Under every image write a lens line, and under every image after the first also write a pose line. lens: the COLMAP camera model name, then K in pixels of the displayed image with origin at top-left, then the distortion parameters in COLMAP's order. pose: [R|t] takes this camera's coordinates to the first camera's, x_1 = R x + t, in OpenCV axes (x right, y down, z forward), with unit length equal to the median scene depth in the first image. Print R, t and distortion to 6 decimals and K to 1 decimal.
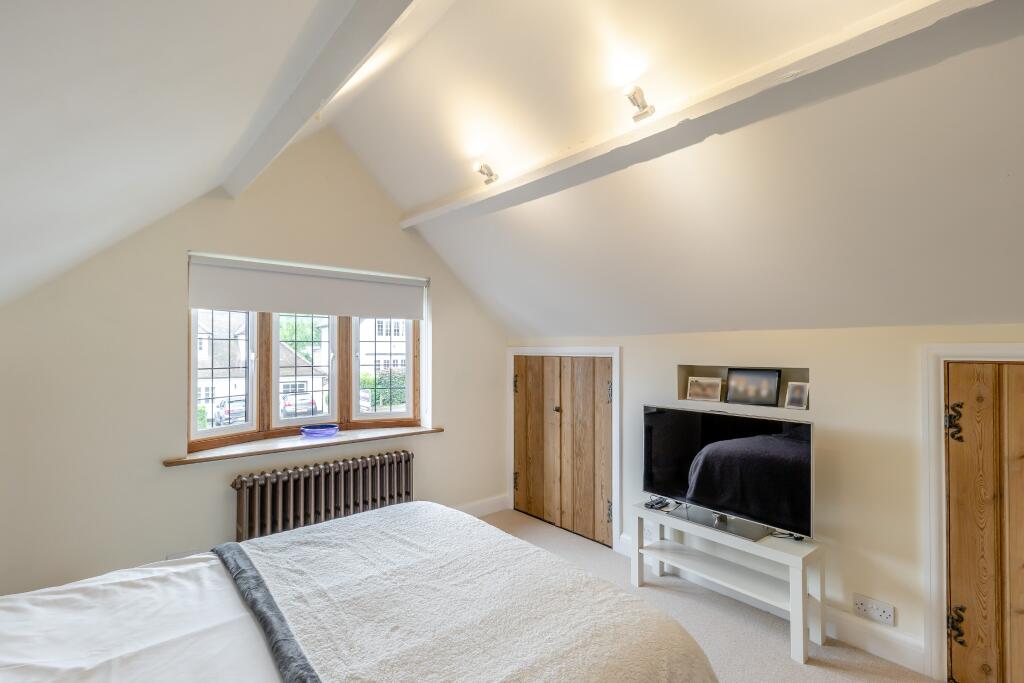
lens RADIAL K [[476.3, 0, 517.4], [0, 476.3, 343.0], [0, 0, 1]] dist [0.000666, 0.000438]
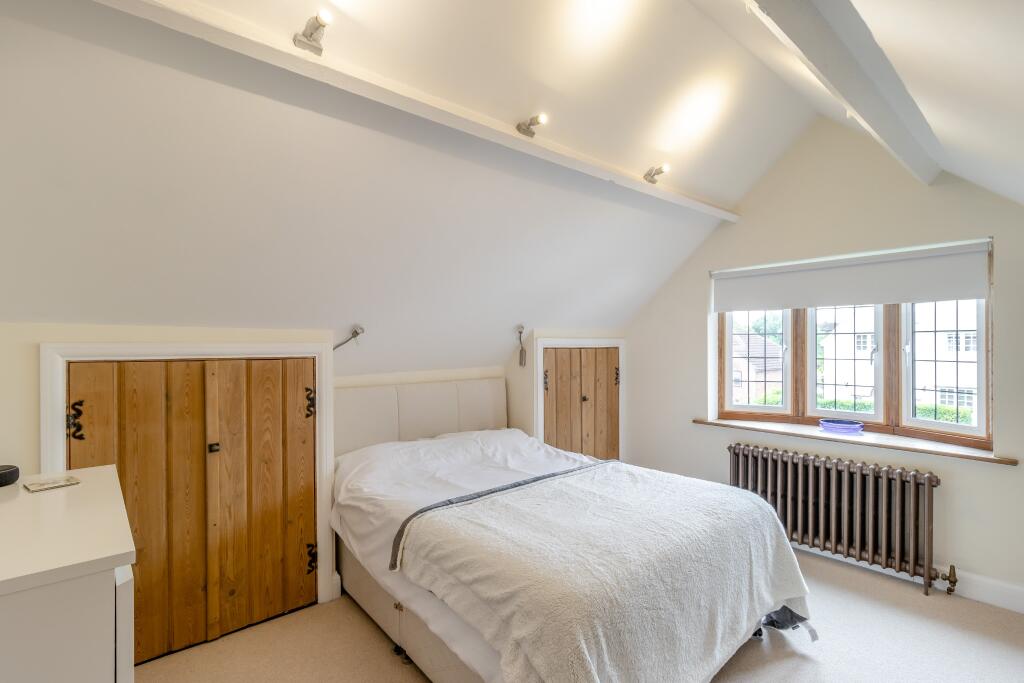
lens RADIAL K [[476.3, 0, 517.4], [0, 476.3, 343.0], [0, 0, 1]] dist [0.000666, 0.000438]
pose [[0.013193, -0.003295, -0.999908, 0.556469], [0.018482, 0.999825, -0.003051, 0.006817], [0.999742, -0.018440, 0.013252, 0.344375]]
